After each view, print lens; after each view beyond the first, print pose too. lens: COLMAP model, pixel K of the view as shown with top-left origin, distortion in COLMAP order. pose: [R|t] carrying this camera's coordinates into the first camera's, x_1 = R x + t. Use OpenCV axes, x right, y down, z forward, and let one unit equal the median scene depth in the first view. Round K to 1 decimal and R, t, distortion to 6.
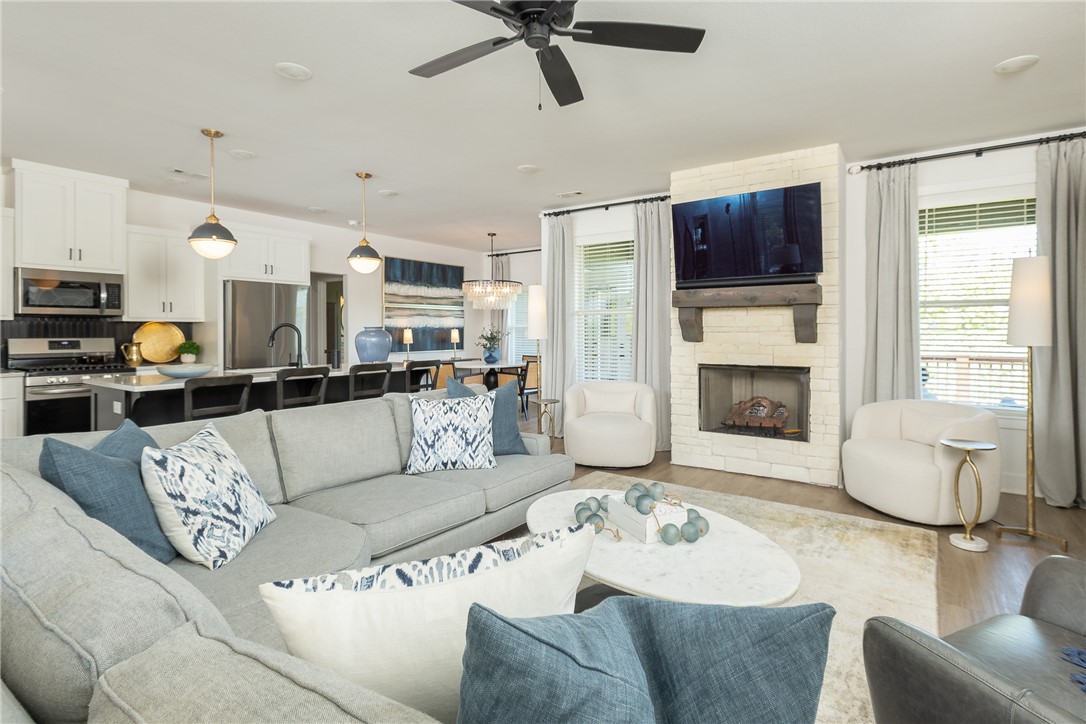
lens RADIAL K [[522.7, 0, 549.1], [0, 522.7, 332.0], [0, 0, 1]] dist [0.012086, -0.000766]
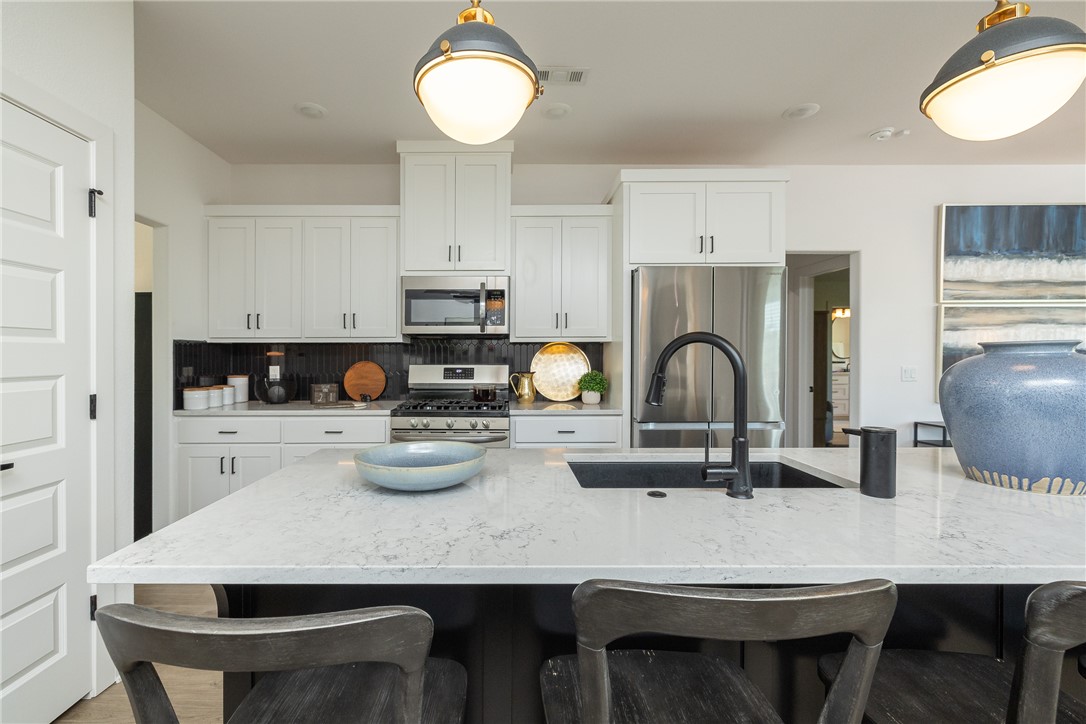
lens RADIAL K [[465.7, 0, 508.4], [0, 465.7, 358.4], [0, 0, 1]] dist [-0.001121, -0.000134]
pose [[0.566644, 0.006368, -0.823938, -0.296895], [-0.002056, 0.999978, 0.006315, -0.002596], [0.823960, -0.001884, 0.566645, 0.657112]]
